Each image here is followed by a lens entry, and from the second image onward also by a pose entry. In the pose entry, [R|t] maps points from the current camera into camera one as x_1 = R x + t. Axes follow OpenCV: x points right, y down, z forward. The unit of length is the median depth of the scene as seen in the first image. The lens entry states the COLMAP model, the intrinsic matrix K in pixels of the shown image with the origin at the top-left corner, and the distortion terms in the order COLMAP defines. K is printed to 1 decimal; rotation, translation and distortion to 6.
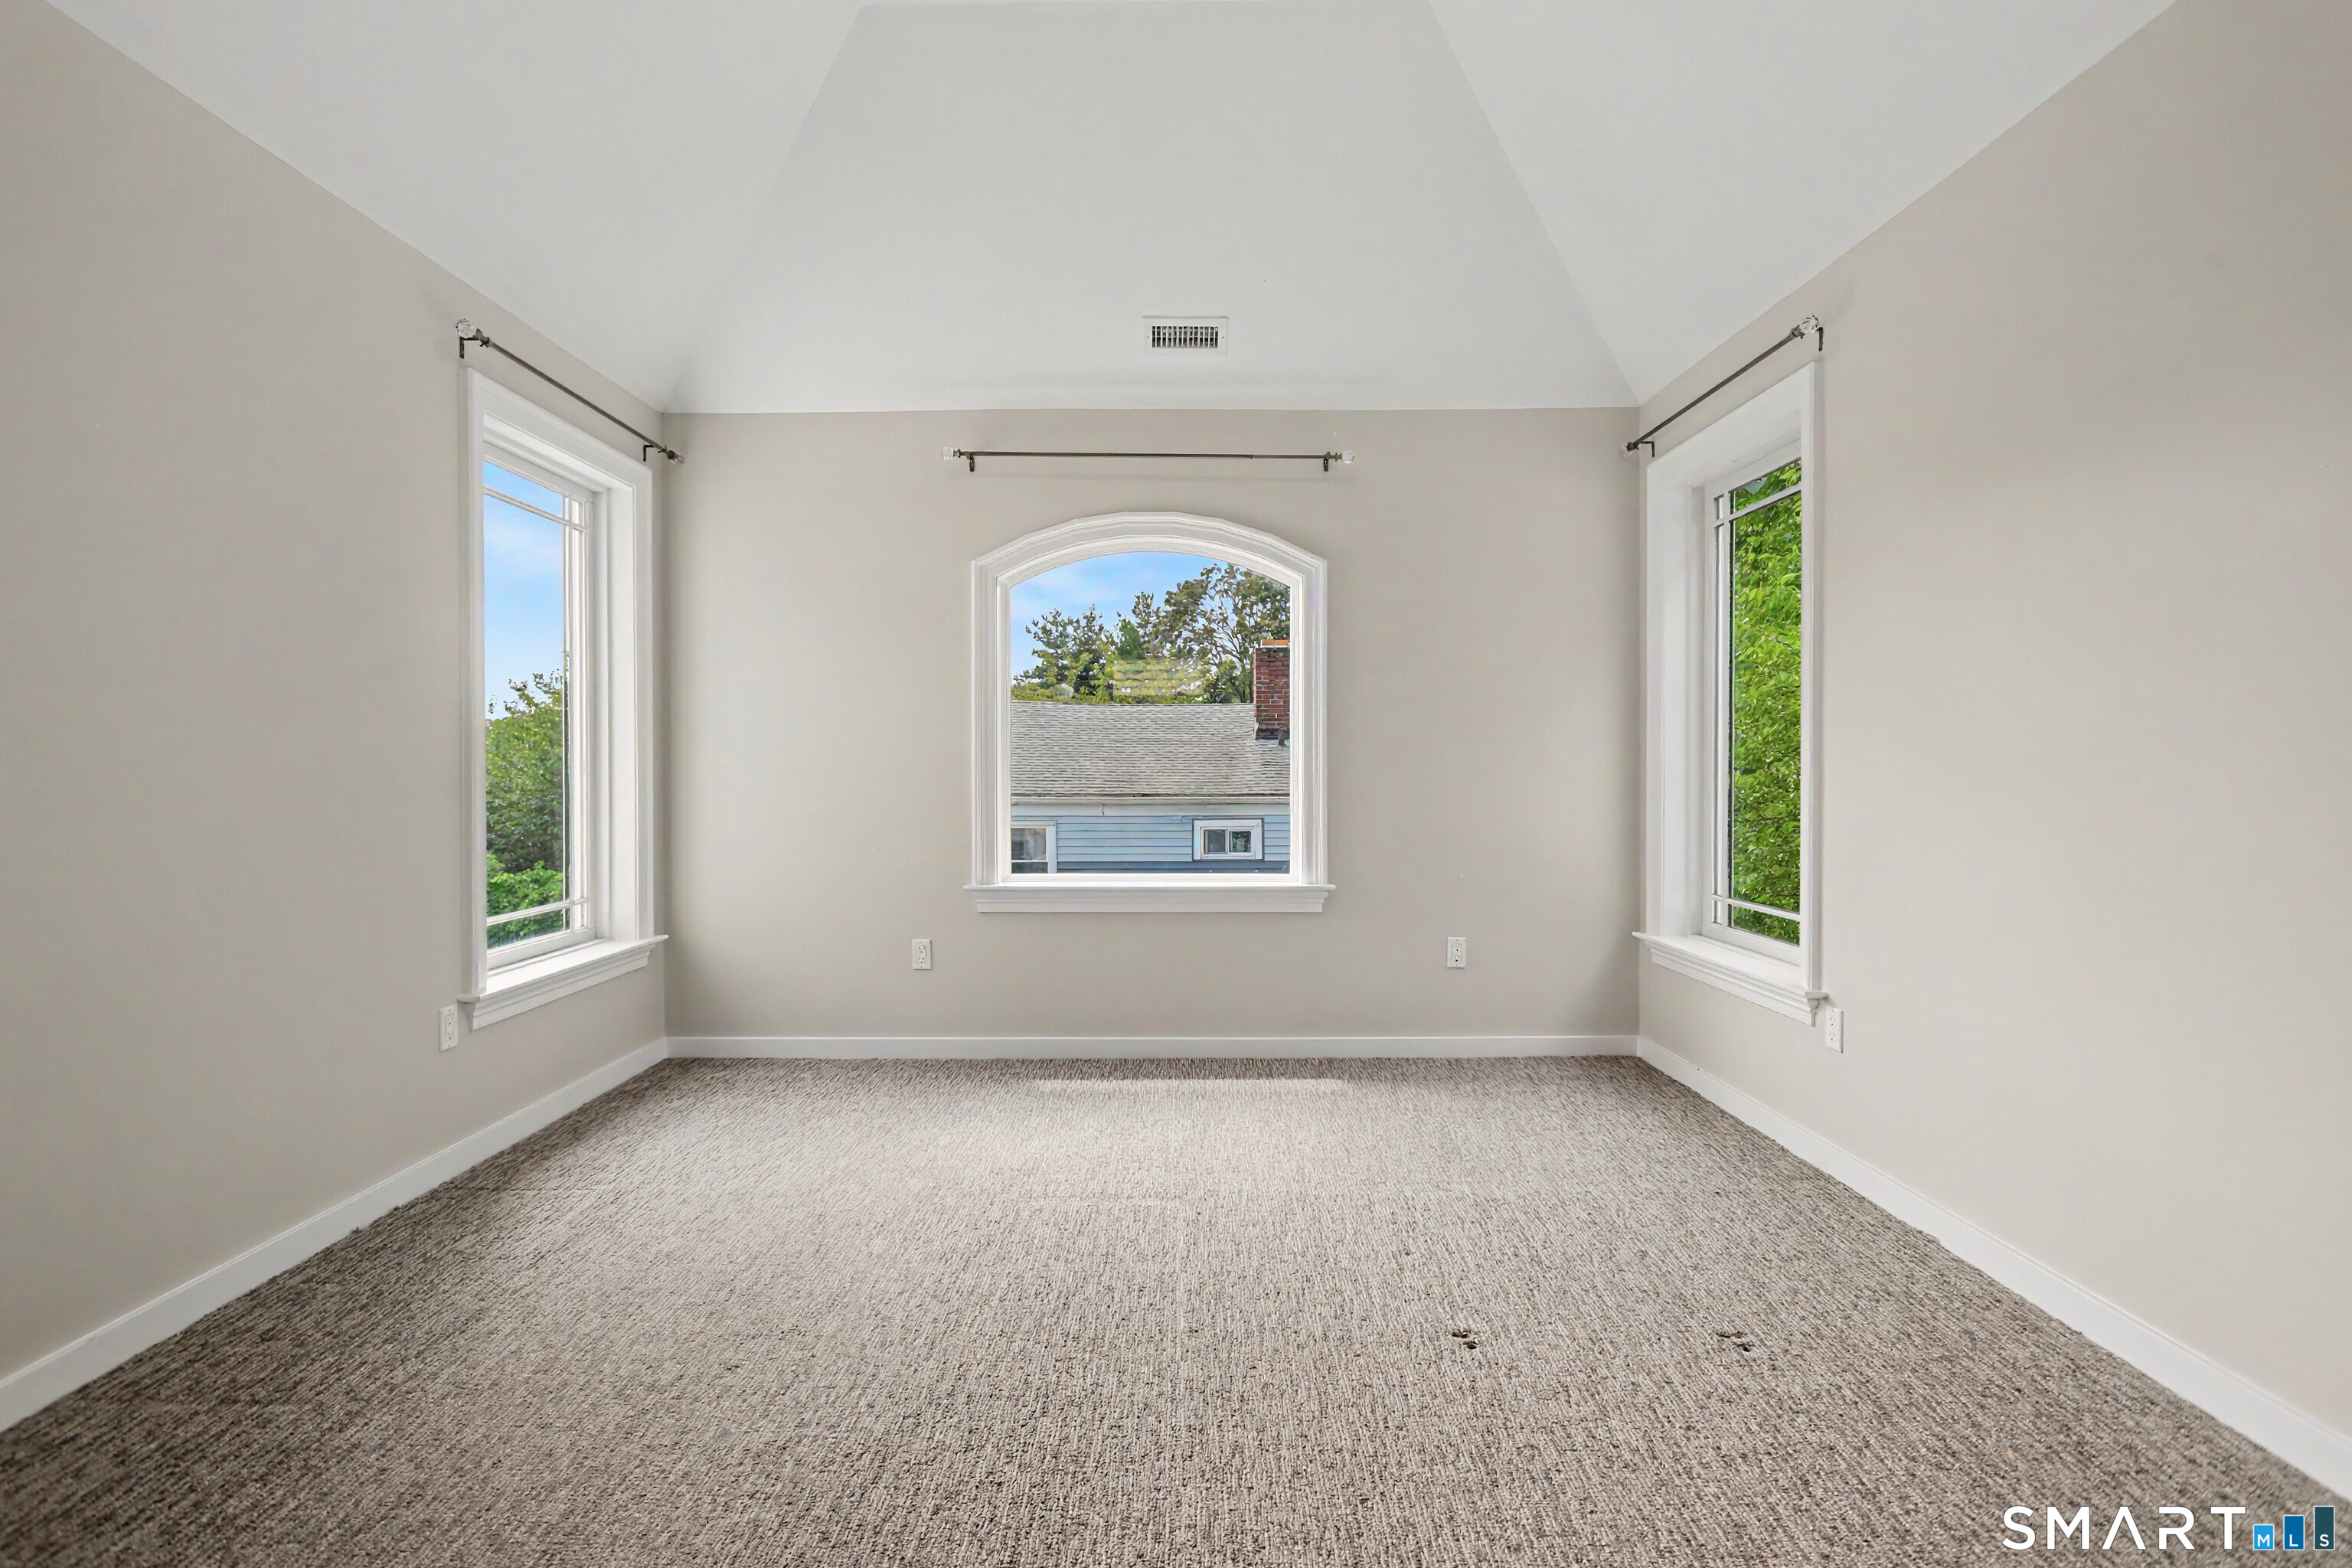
lens RADIAL K [[1132.2, 0, 1168.3], [0, 1132.2, 777.8], [0, 0, 1]] dist [-0.007172, 0.002516]
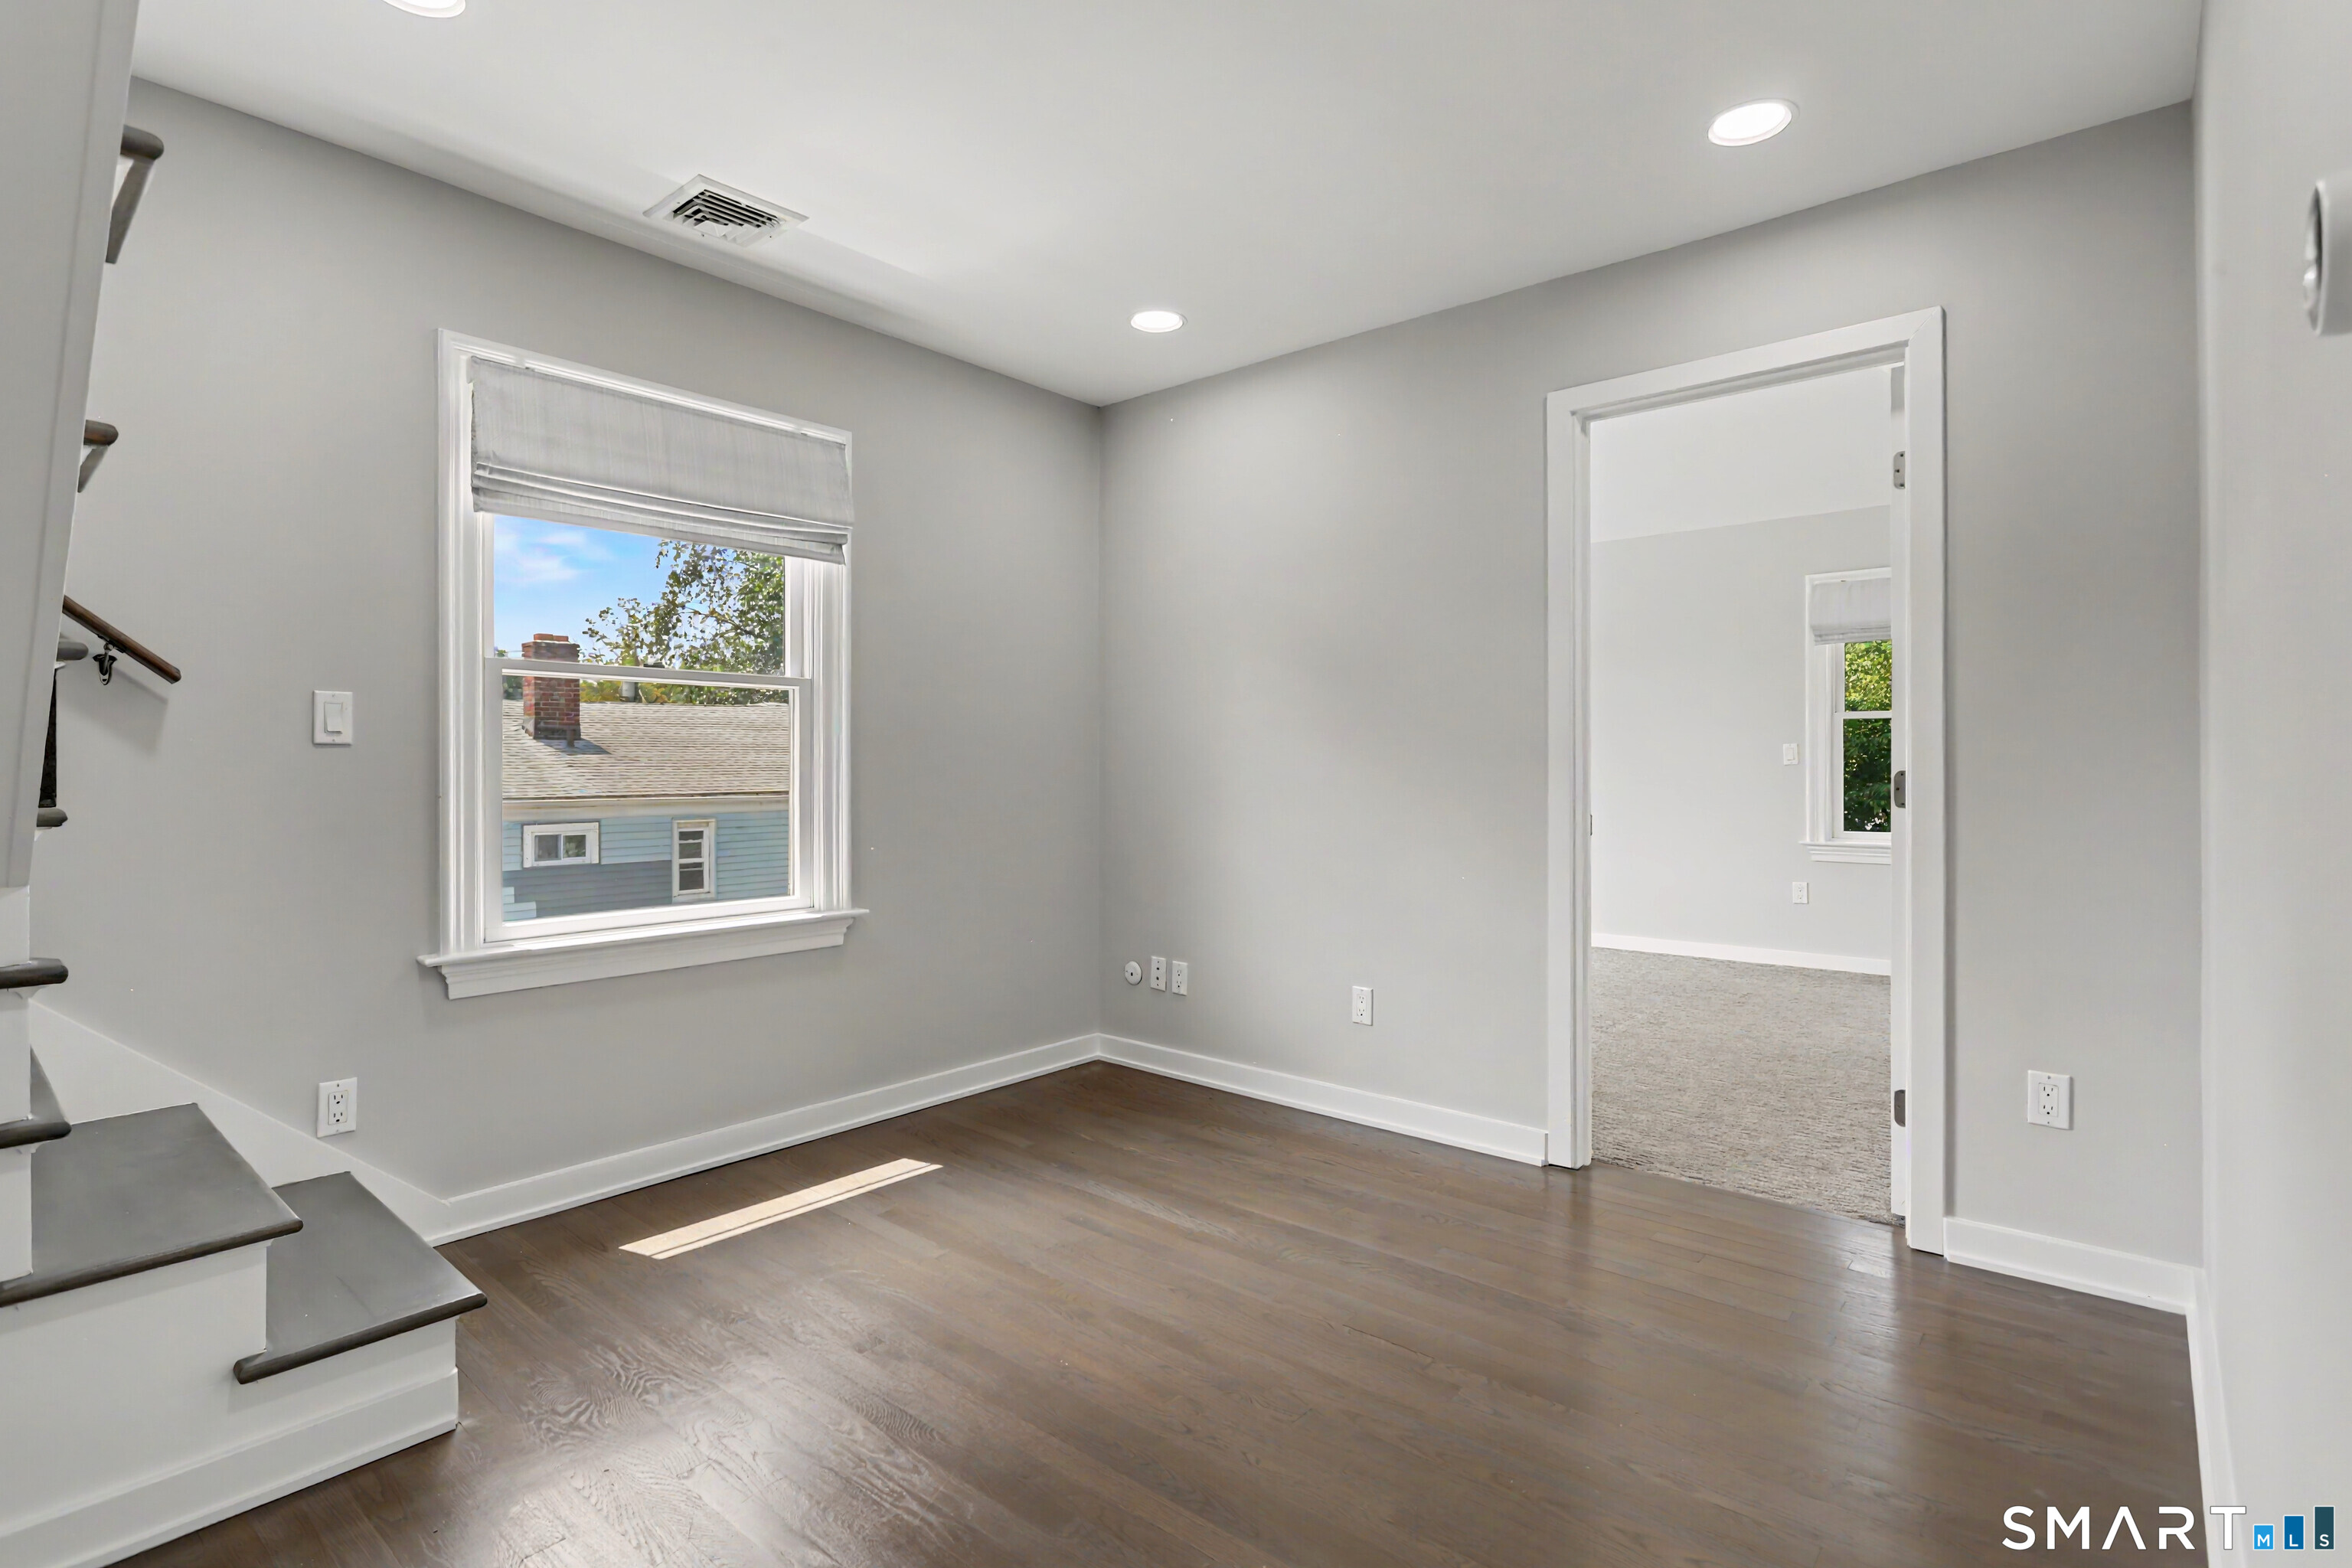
lens RADIAL K [[1132.2, 0, 1180.0], [0, 1132.2, 772.8], [0, 0, 1]] dist [-0.007172, 0.002516]
pose [[0.646151, -0.005141, 0.763192, -1.192480], [0.009342, 0.999956, -0.001174, 0.000059], [-0.763152, 0.007888, 0.646171, -0.038795]]
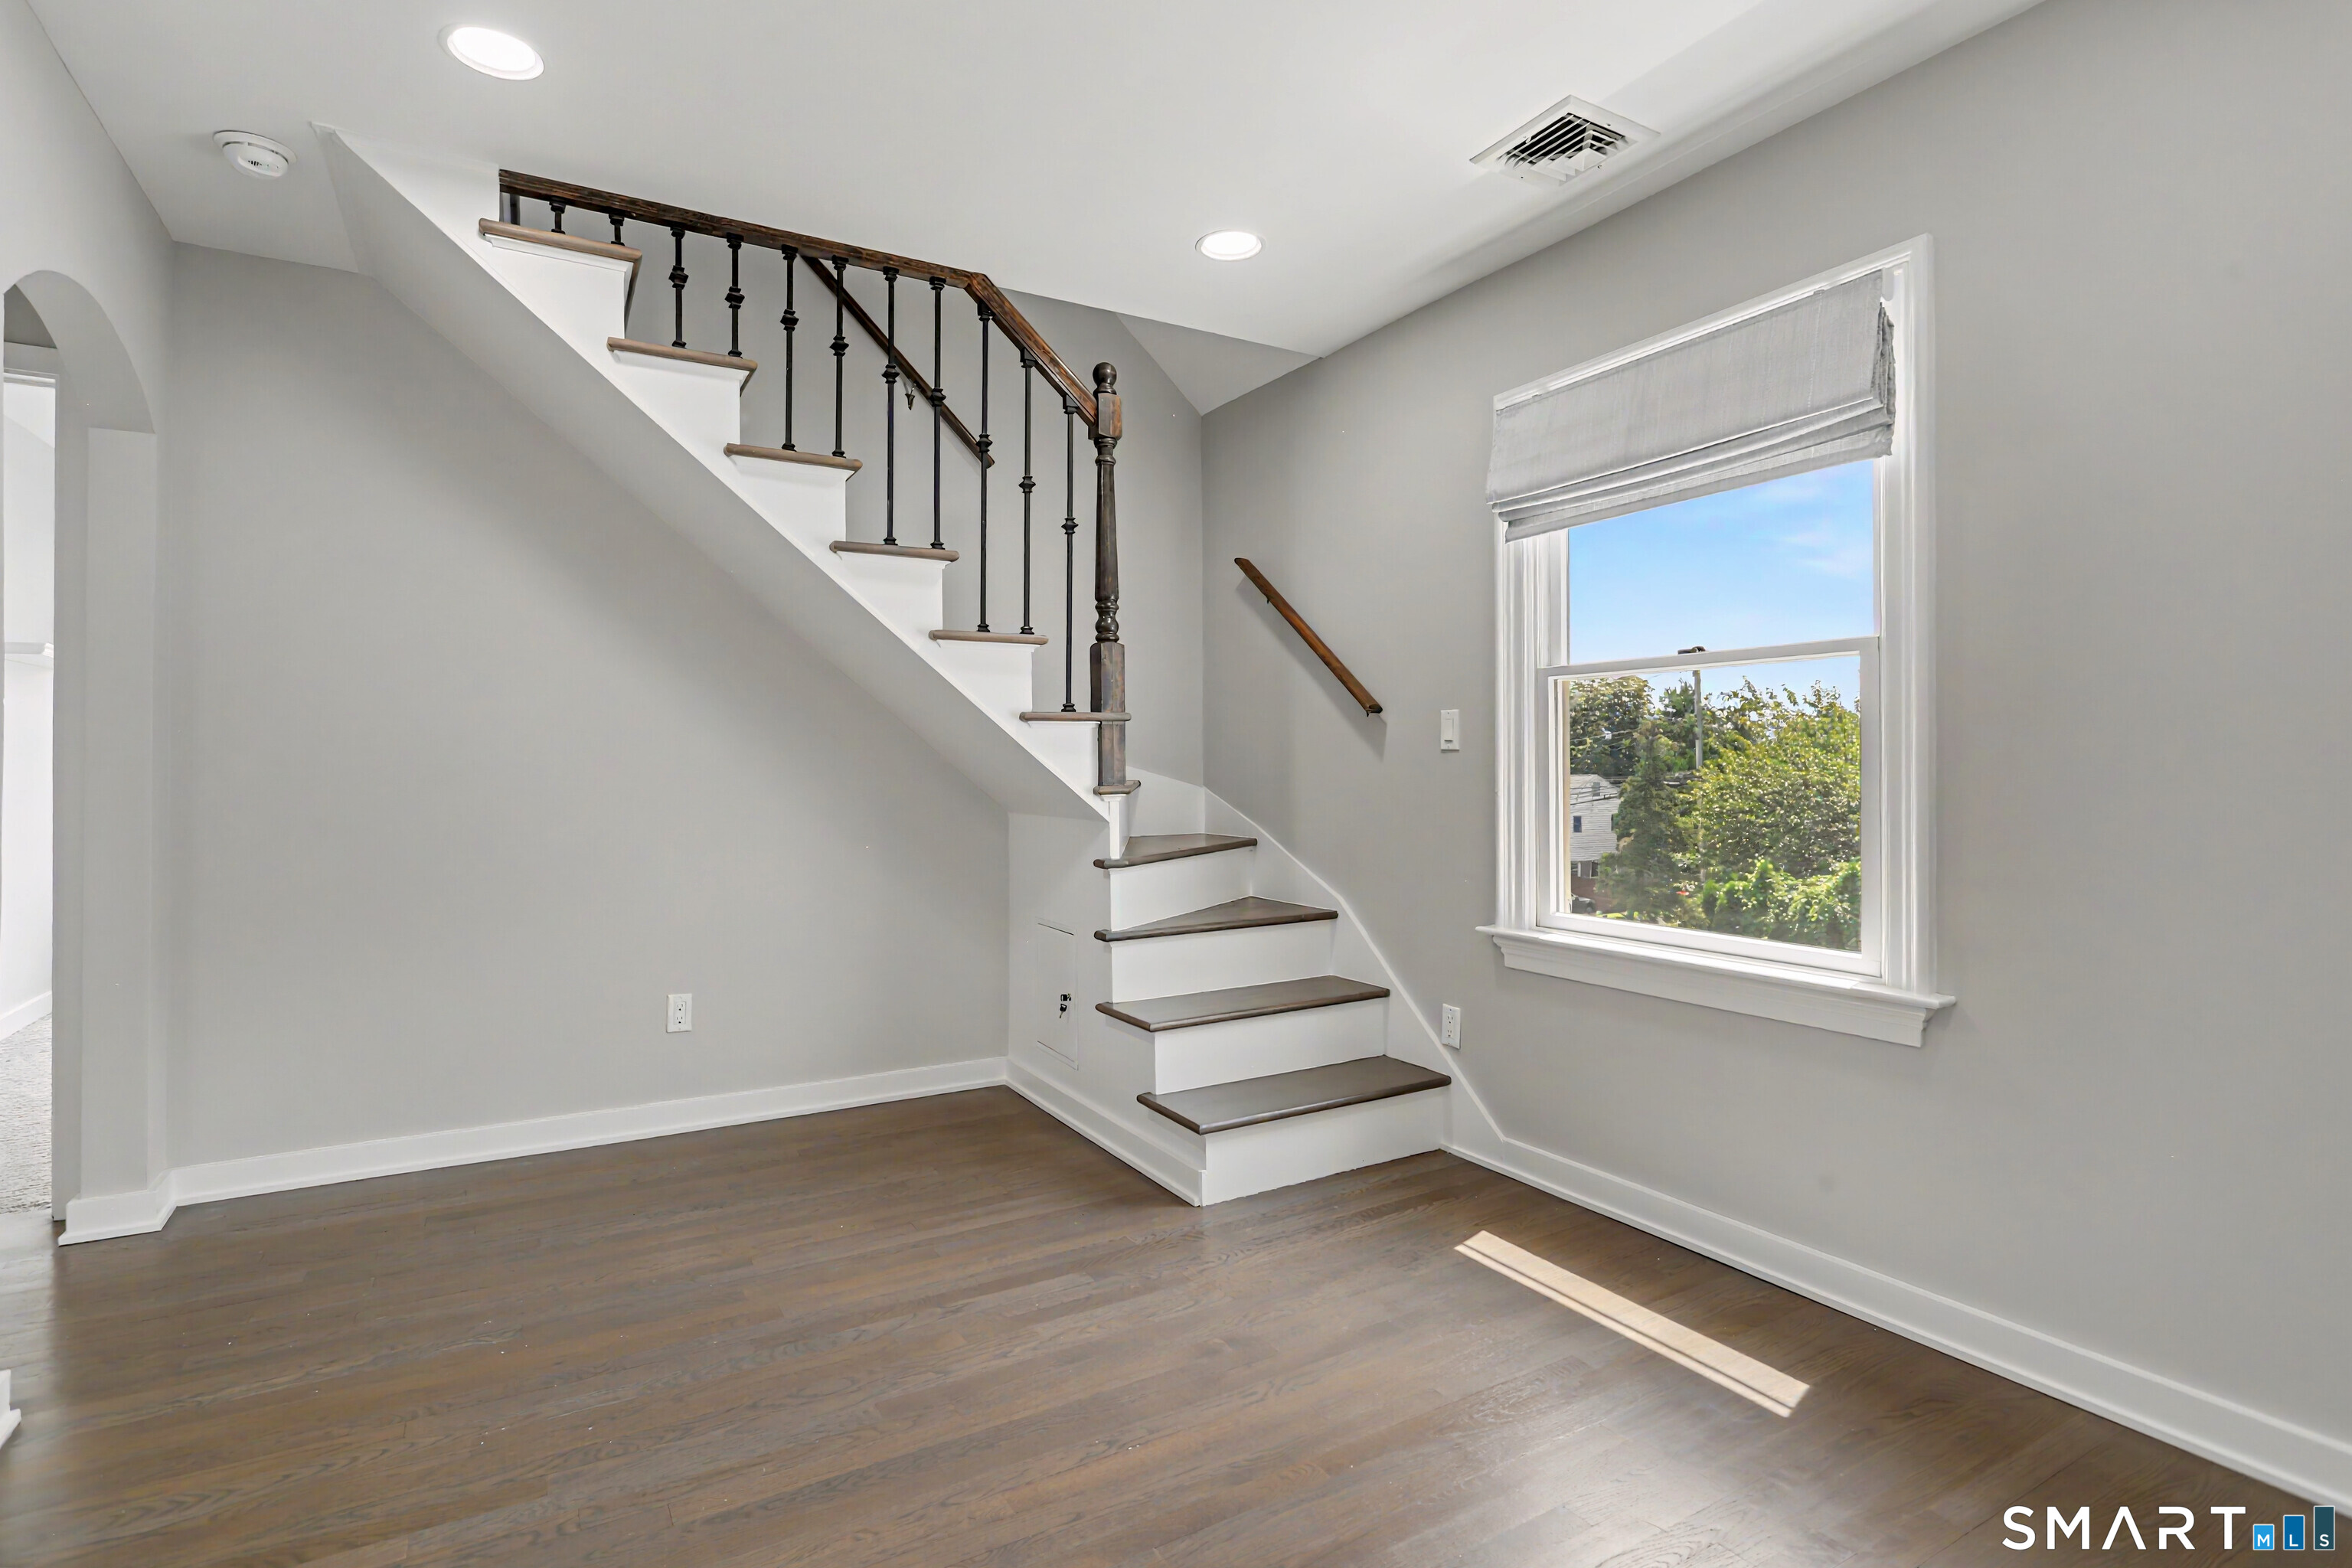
lens RADIAL K [[1132.2, 0, 1158.6], [0, 1132.2, 773.8], [0, 0, 1]] dist [-0.007172, 0.002516]
pose [[0.494771, 0.002690, -0.869019, 5.597231], [-0.011188, 0.999932, -0.003275, 0.010504], [0.868952, 0.011343, 0.494767, 1.386968]]
